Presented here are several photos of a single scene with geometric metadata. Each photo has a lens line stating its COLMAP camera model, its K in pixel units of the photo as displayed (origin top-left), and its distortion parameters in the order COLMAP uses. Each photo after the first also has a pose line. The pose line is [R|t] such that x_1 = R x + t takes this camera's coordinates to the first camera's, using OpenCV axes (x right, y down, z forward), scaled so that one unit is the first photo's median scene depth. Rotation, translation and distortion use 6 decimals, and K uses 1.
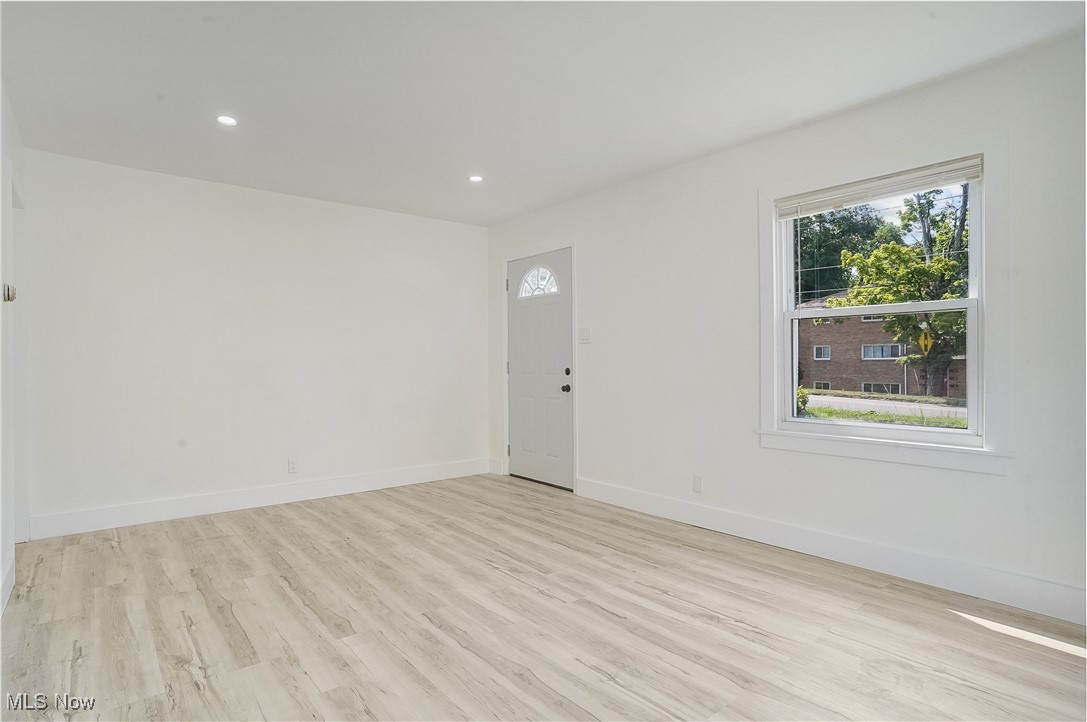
lens RADIAL K [[561.6, 0, 543.4], [0, 561.6, 363.1], [0, 0, 1]] dist [-0.058998, 0.002518]
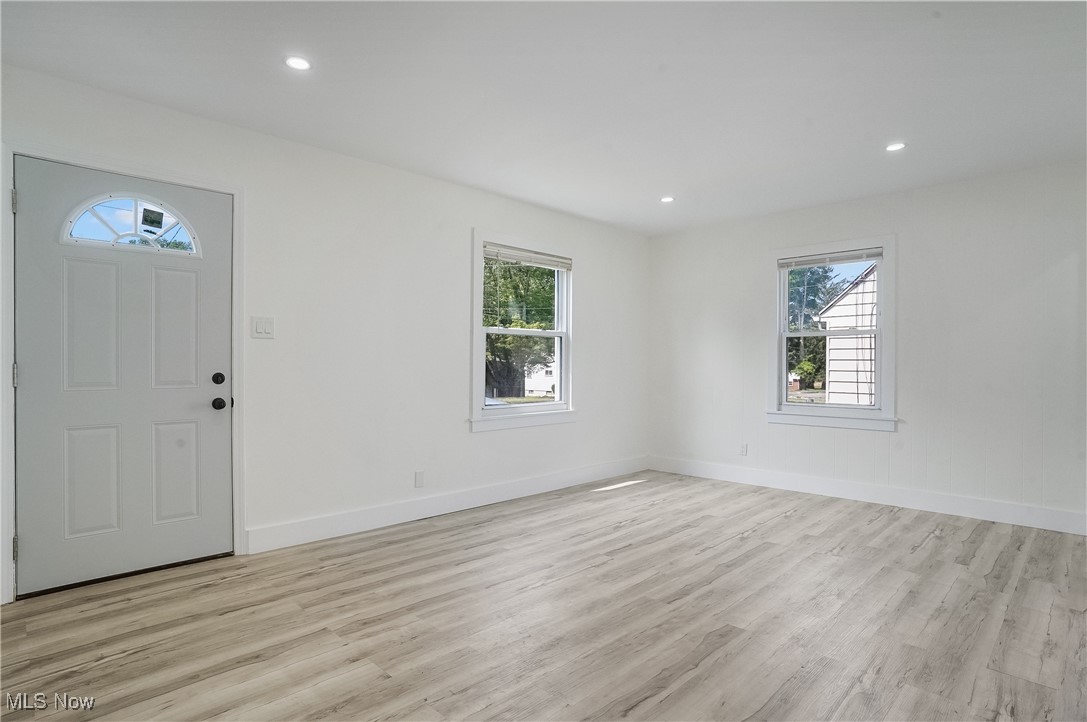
lens RADIAL K [[561.6, 0, 542.1], [0, 561.6, 364.1], [0, 0, 1]] dist [-0.058998, 0.002518]
pose [[-0.083819, 0.004081, 0.996473, -0.903034], [-0.001549, 0.999990, -0.004226, 0.001015], [-0.996480, -0.001897, -0.083812, 0.958533]]
